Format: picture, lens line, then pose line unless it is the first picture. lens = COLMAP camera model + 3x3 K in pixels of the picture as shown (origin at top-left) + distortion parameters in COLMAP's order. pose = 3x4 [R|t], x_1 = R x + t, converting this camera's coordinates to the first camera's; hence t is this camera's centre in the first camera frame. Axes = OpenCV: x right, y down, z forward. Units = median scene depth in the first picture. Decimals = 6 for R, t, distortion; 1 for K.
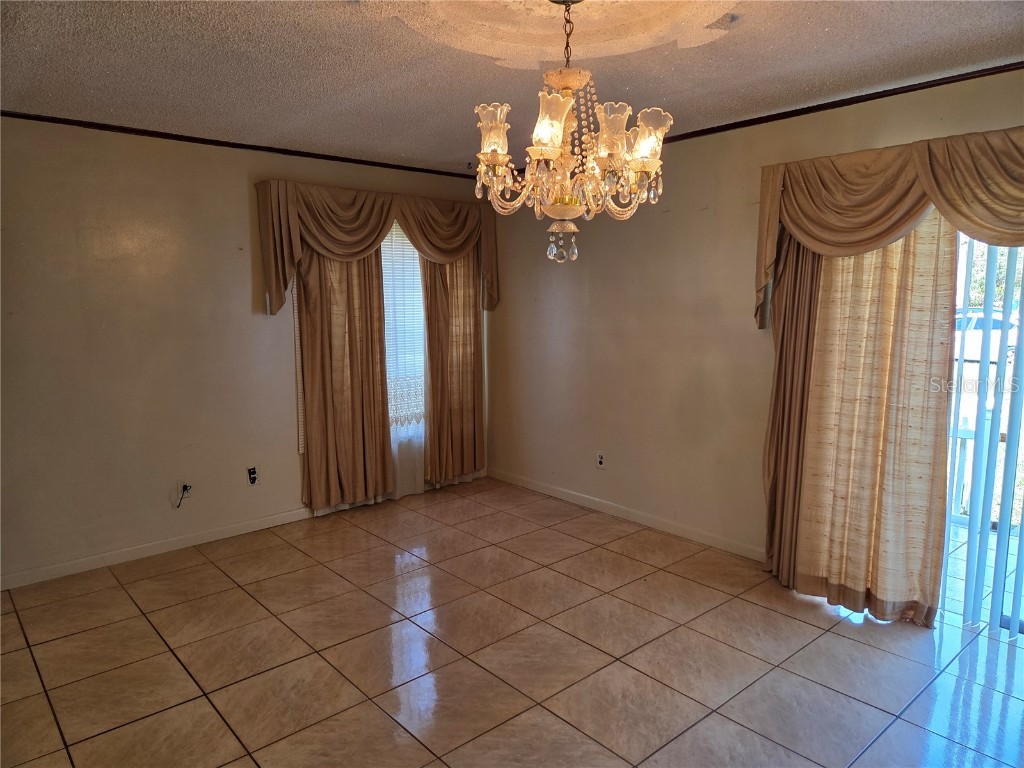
lens RADIAL K [[682.2, 0, 511.9], [0, 682.2, 389.1], [0, 0, 1]] dist [-0.001121, 0.001533]
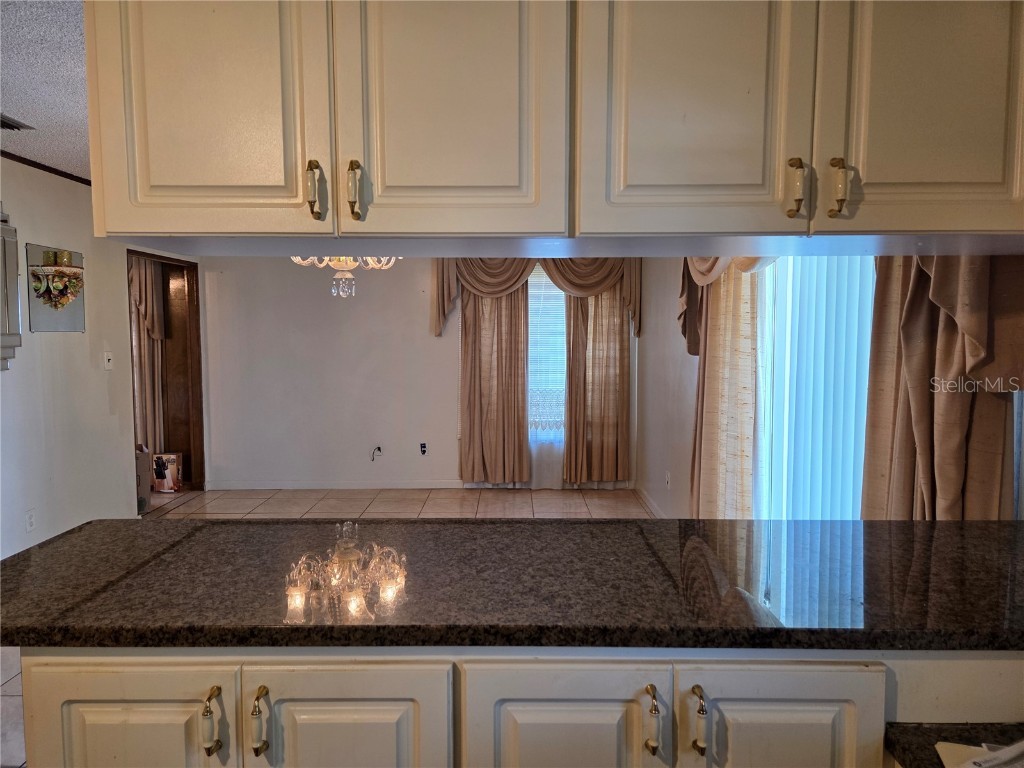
lens RADIAL K [[682.2, 0, 512.8], [0, 682.2, 381.6], [0, 0, 1]] dist [-0.001121, 0.001533]
pose [[0.732304, 0.060656, -0.678271, 0.682634], [-0.100424, 0.994754, -0.019465, -0.002996], [0.673533, 0.082369, 0.734554, 0.068964]]
